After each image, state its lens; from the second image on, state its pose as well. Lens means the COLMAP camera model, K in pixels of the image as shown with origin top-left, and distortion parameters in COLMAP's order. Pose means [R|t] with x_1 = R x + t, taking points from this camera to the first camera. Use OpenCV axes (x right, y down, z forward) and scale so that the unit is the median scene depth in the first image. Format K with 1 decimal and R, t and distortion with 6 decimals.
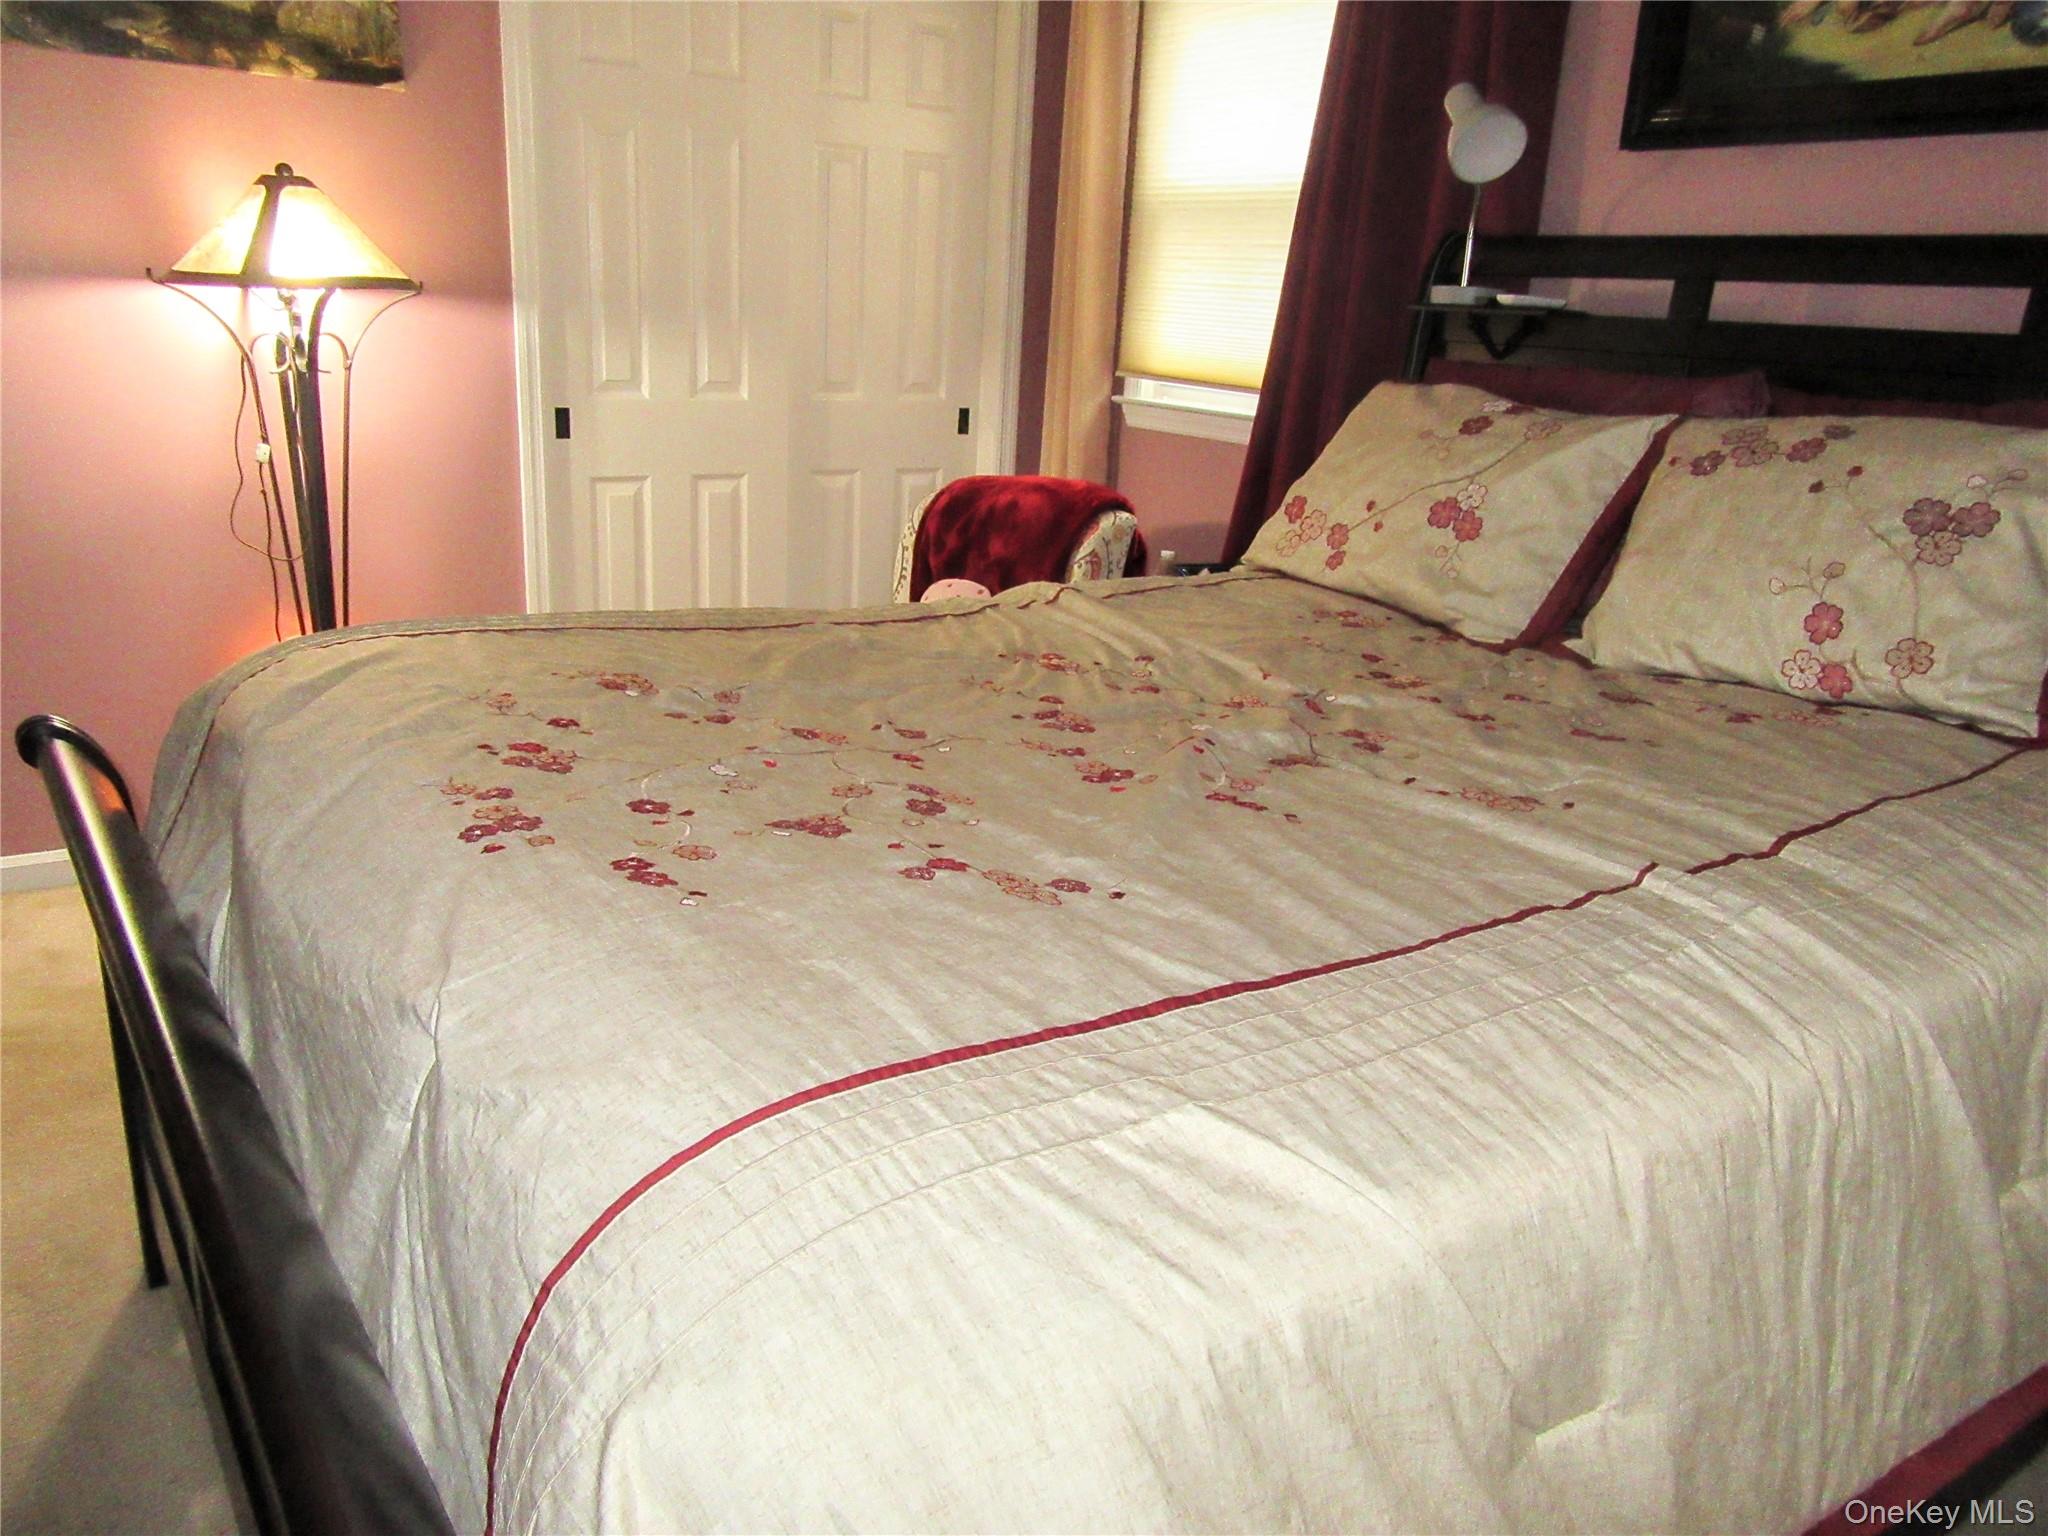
lens RADIAL K [[1513.0, 0, 1020.9], [0, 1513.0, 774.0], [0, 0, 1]] dist [-0.011402, 0.016498]
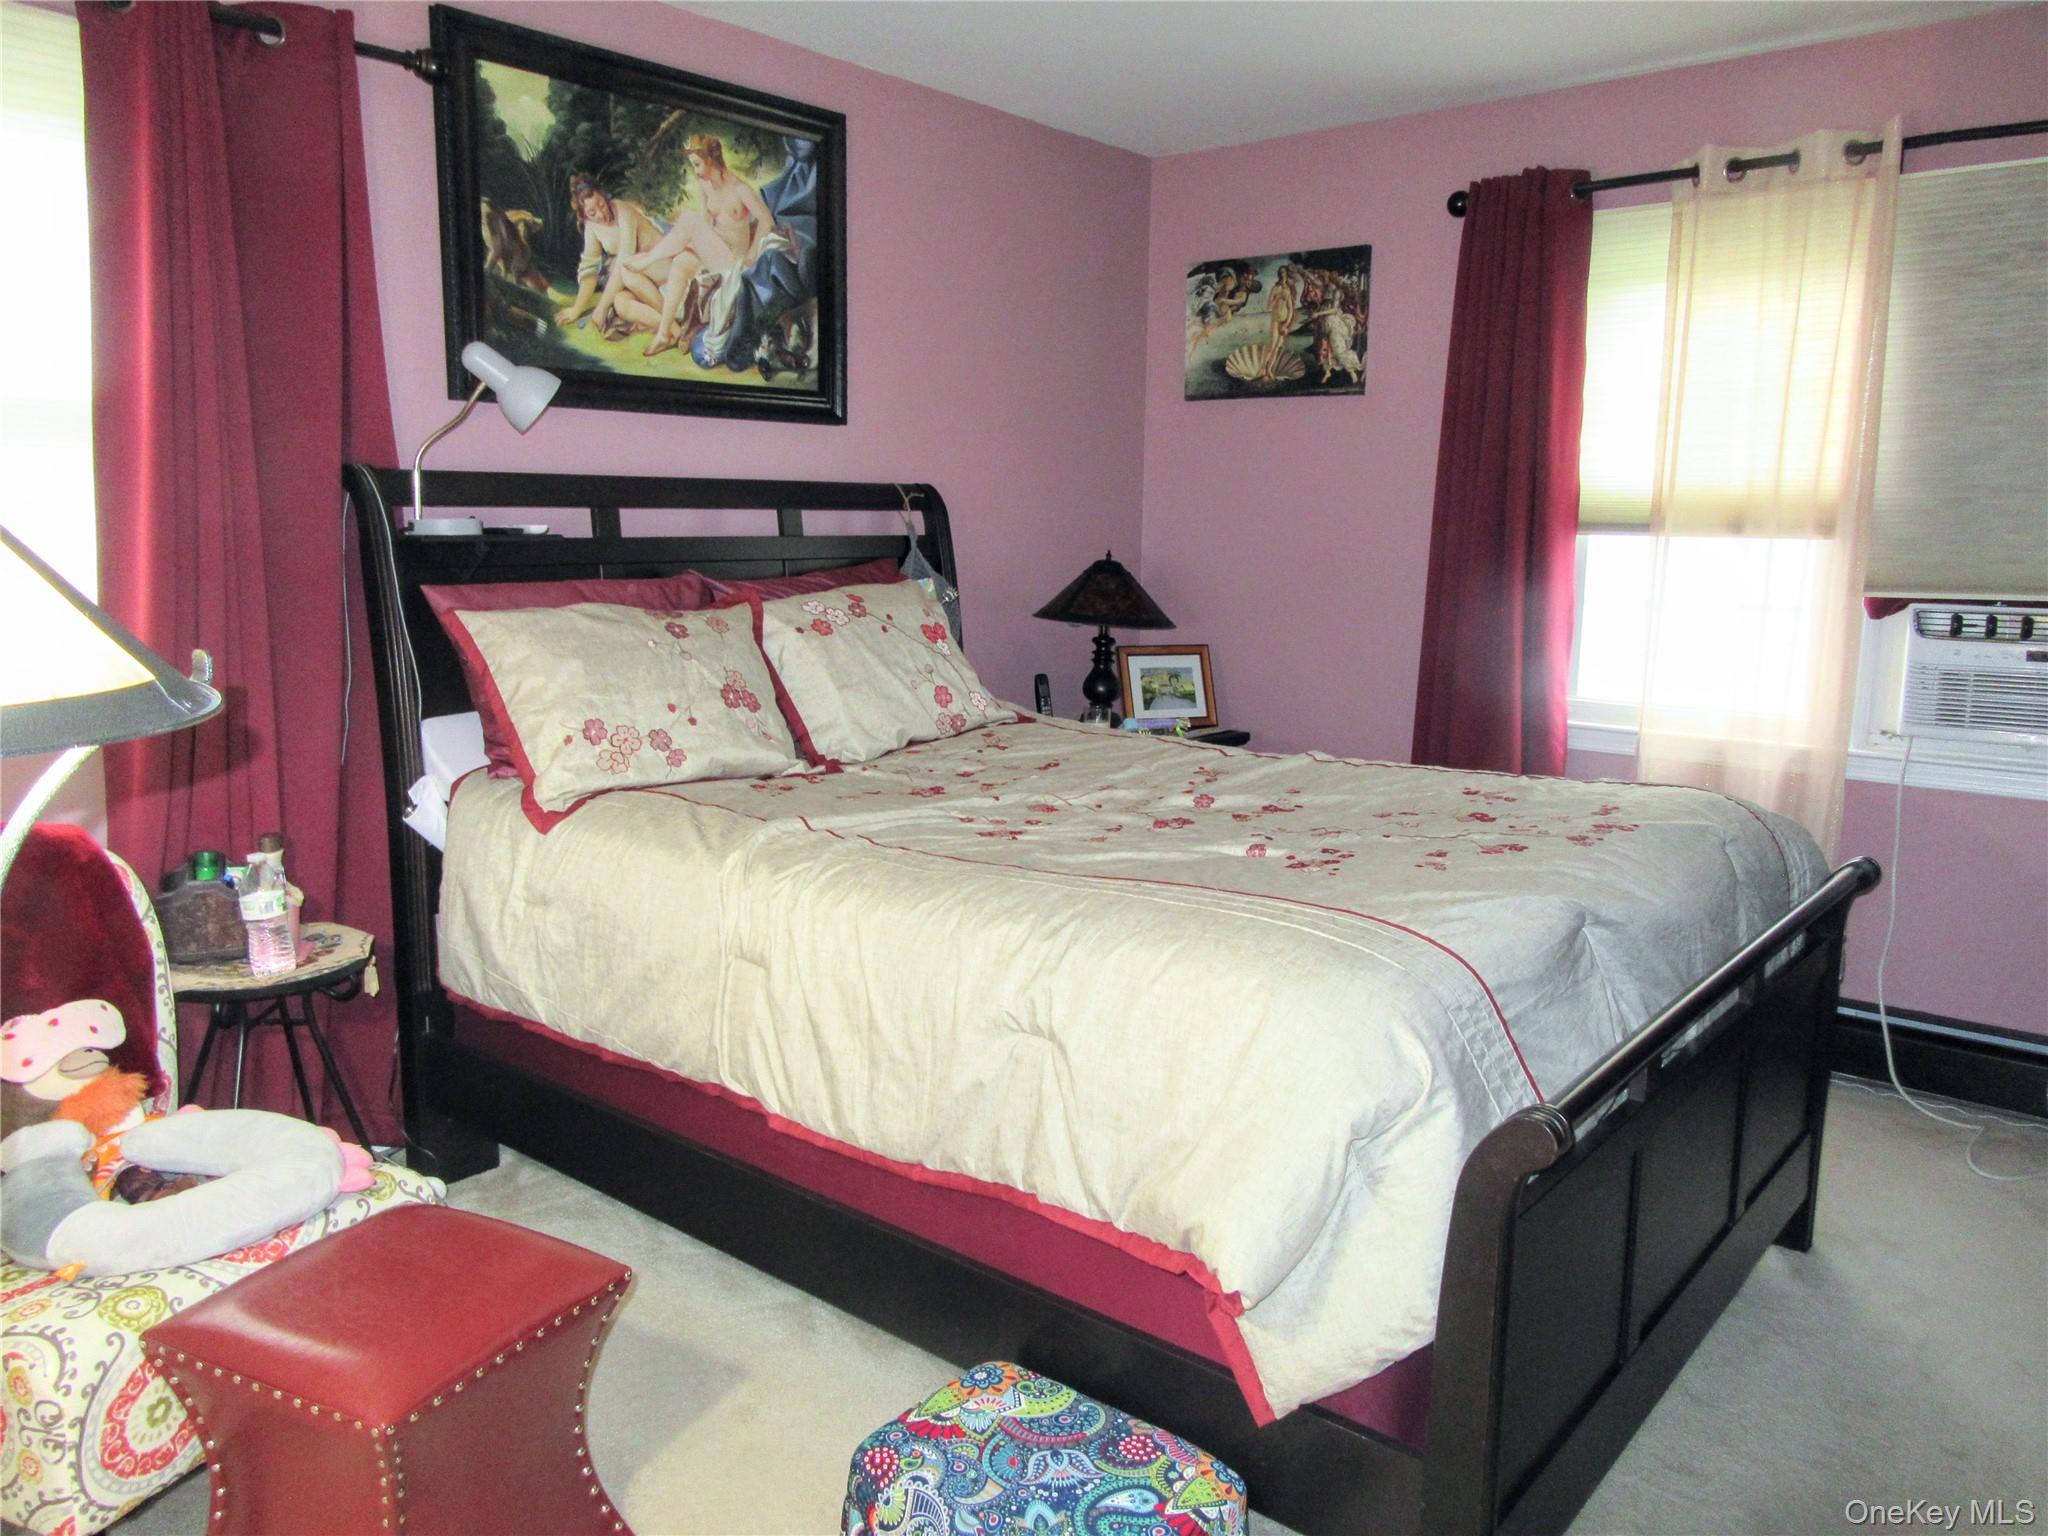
lens RADIAL K [[1513.0, 0, 1030.9], [0, 1513.0, 774.2], [0, 0, 1]] dist [-0.011402, 0.016498]
pose [[-0.250430, -0.204680, 0.946251, -0.997454], [0.280726, 0.920052, 0.273309, -0.389624], [-0.926541, 0.334082, -0.172949, 1.012591]]
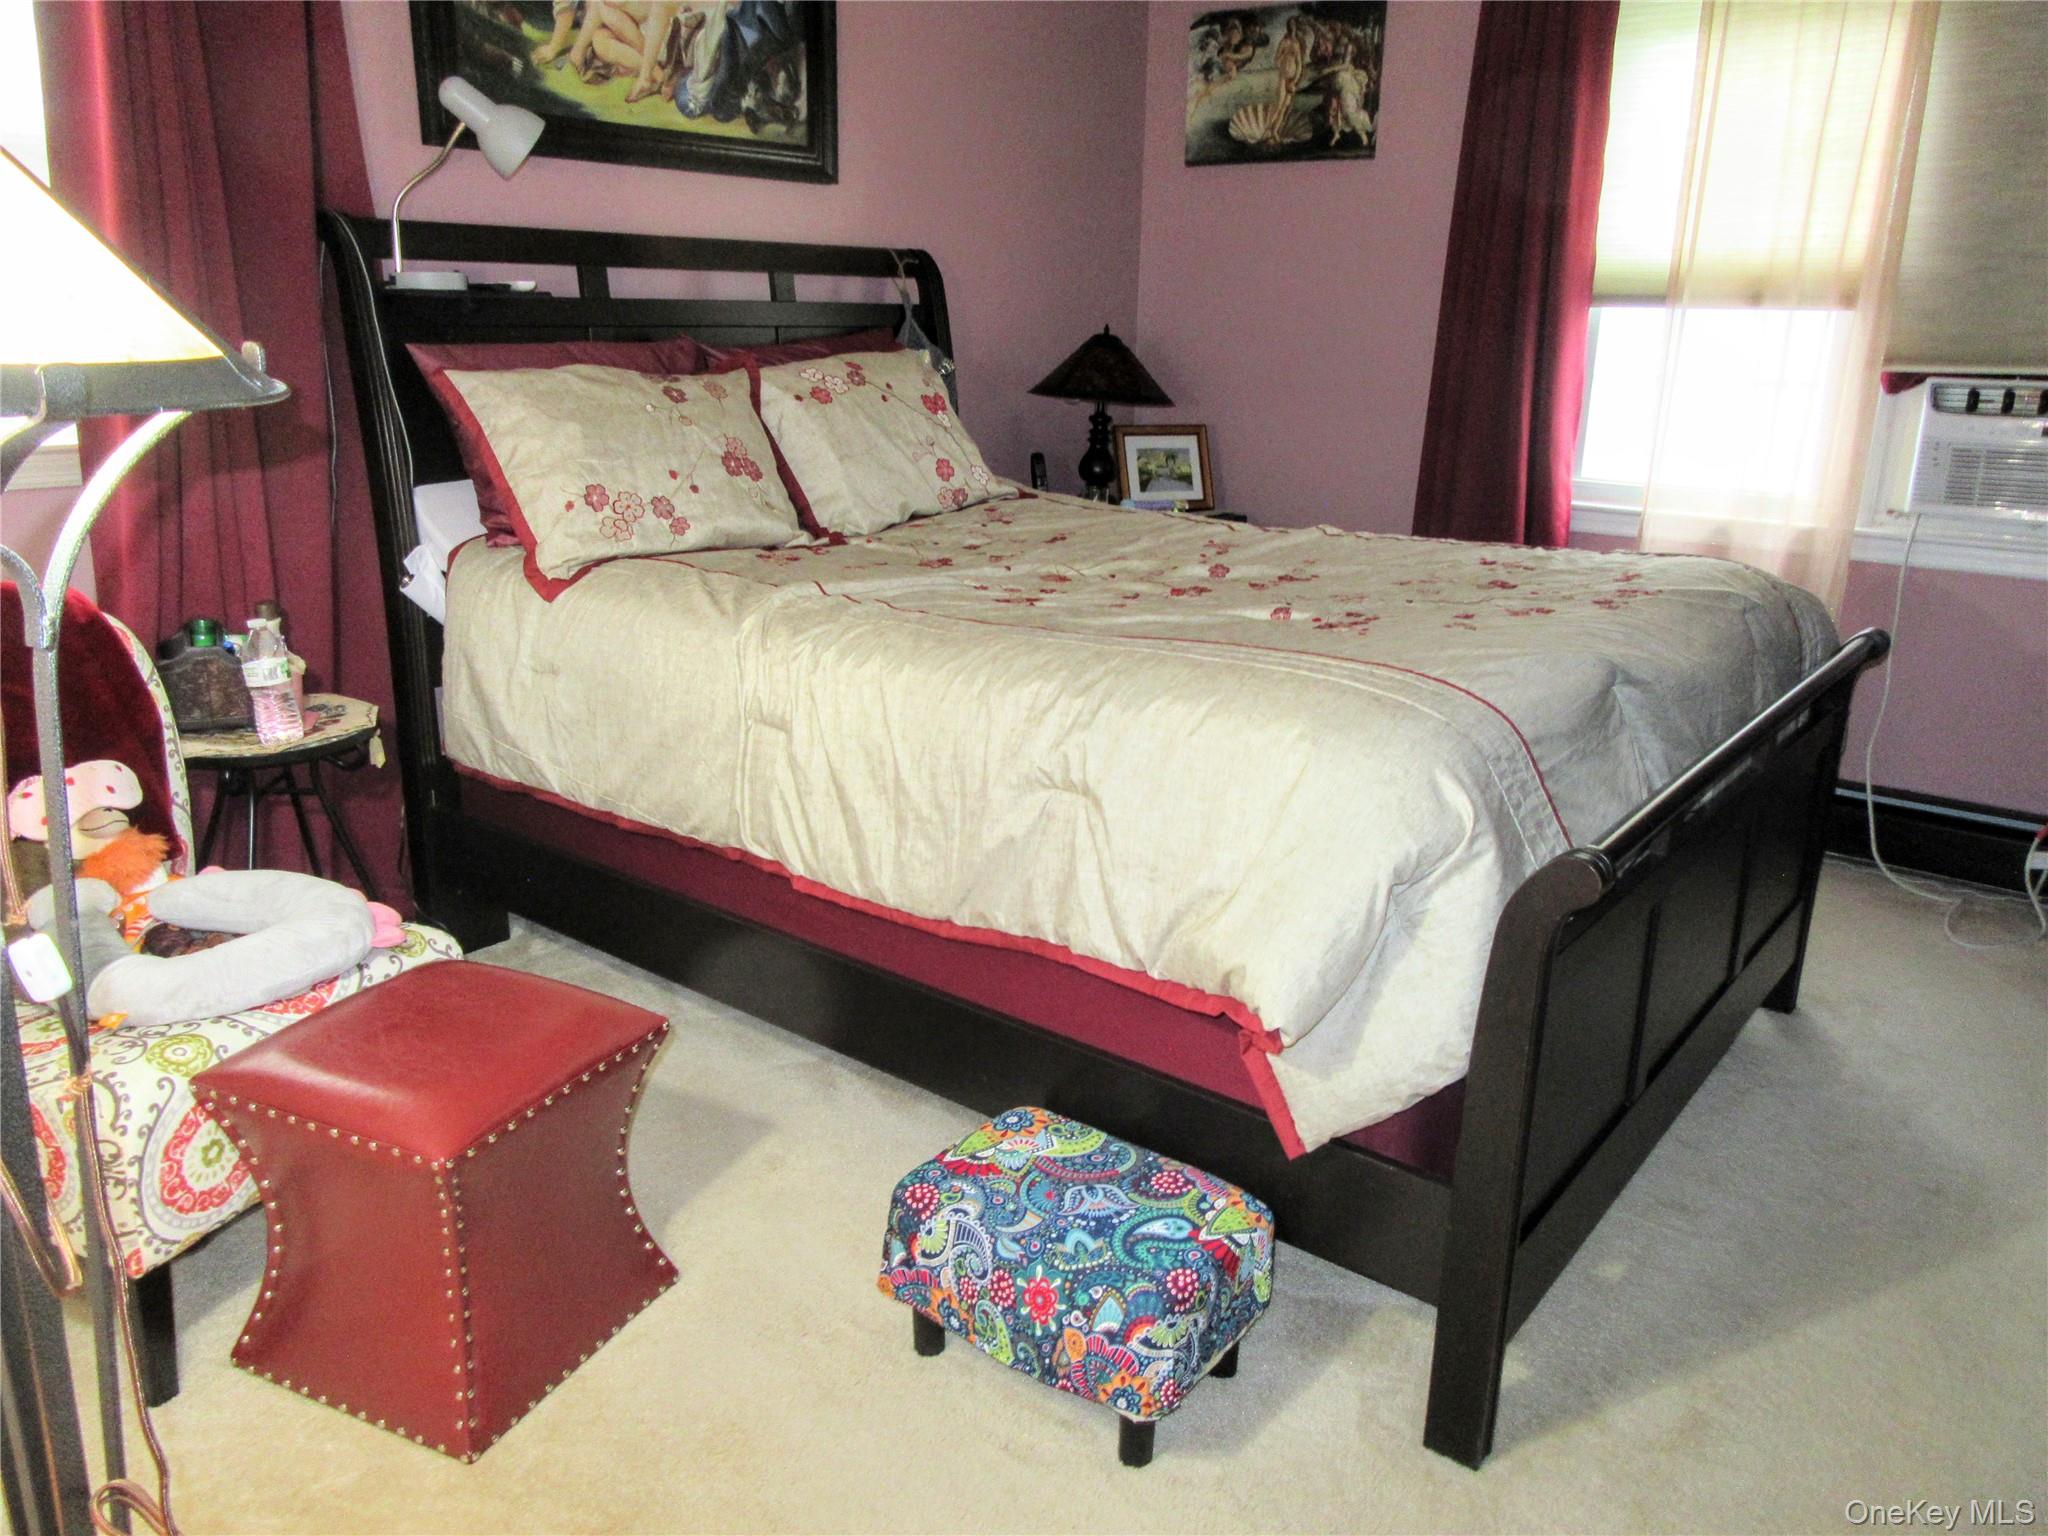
lens RADIAL K [[1513.0, 0, 1028.1], [0, 1513.0, 774.3], [0, 0, 1]] dist [-0.011402, 0.016498]
pose [[-0.270520, -0.322911, 0.906944, -0.986511], [0.272497, 0.877861, 0.393835, -0.371369], [-0.923344, 0.353680, -0.149487, 1.055876]]
